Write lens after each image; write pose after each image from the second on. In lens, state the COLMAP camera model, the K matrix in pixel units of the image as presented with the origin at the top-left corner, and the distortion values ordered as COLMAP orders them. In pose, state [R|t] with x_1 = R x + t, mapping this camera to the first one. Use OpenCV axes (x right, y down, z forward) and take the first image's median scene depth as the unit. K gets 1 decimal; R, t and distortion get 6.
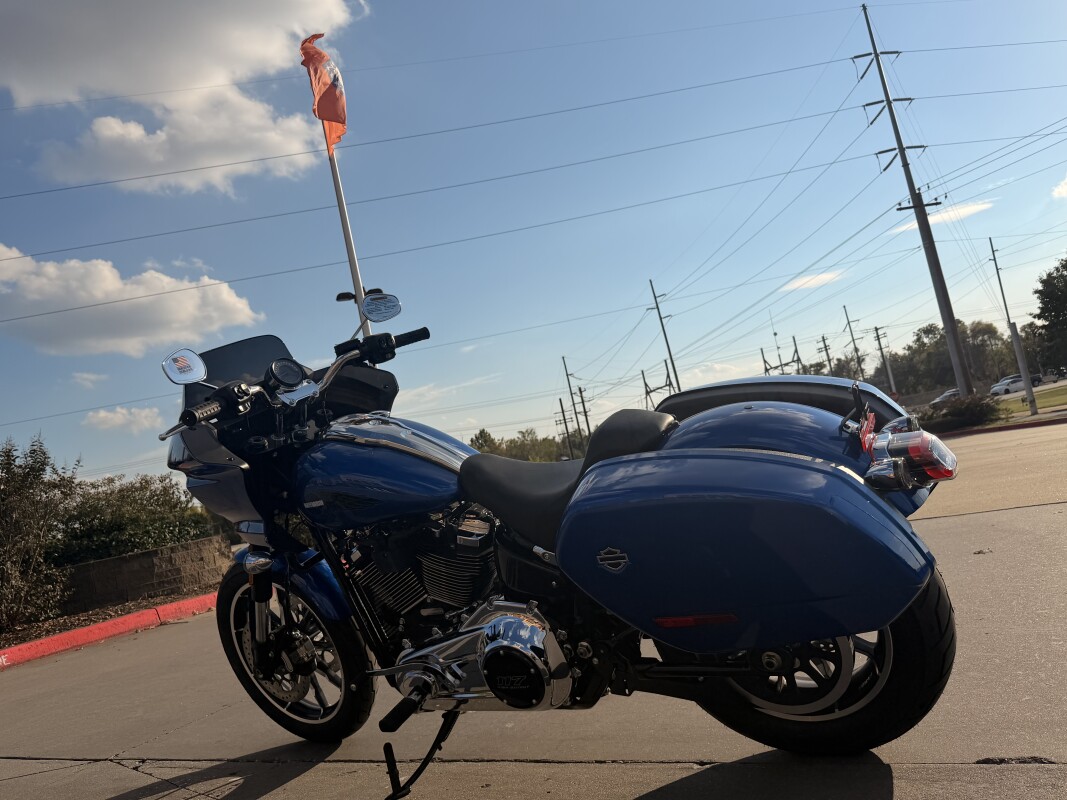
lens RADIAL K [[823.2, 0, 533.5], [0, 823.2, 400.0], [0, 0, 1]] dist [-0.007919, -0.005218]
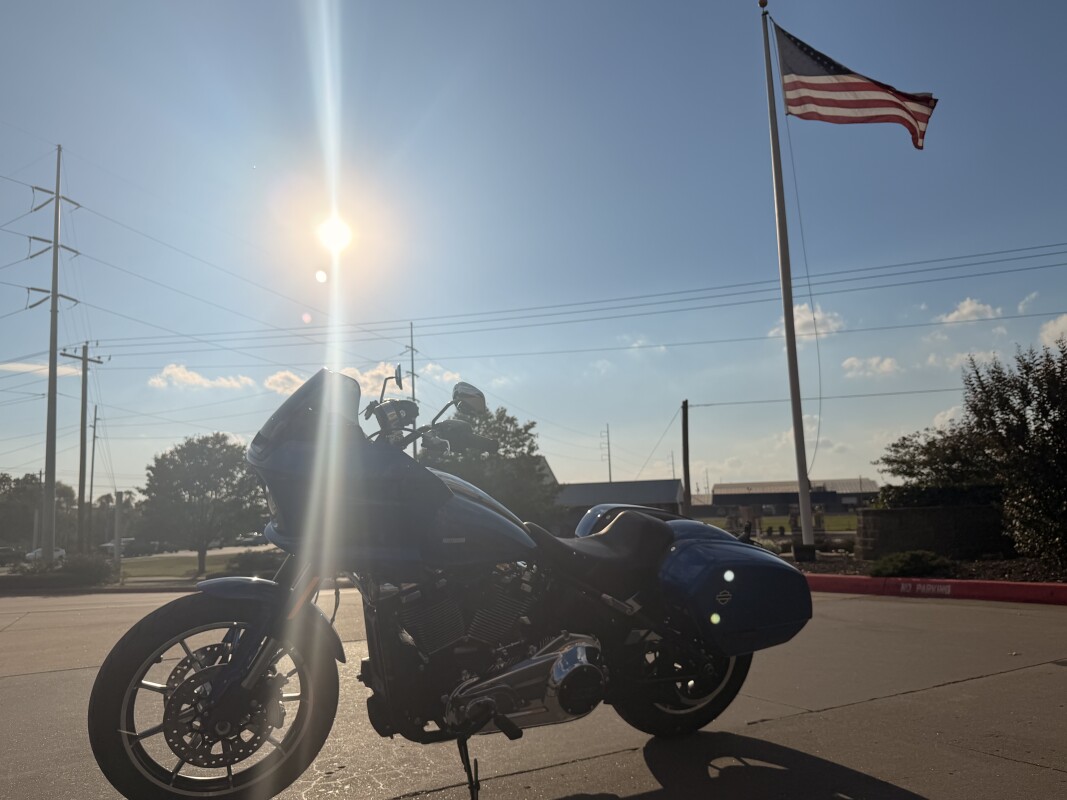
lens RADIAL K [[823.2, 0, 533.5], [0, 823.2, 400.0], [0, 0, 1]] dist [-0.007919, -0.005218]
pose [[0.480046, 0.301072, 0.823961, -0.263900], [-0.129447, 0.953290, -0.272912, 0.052182], [-0.867640, 0.024351, 0.496596, 0.077310]]
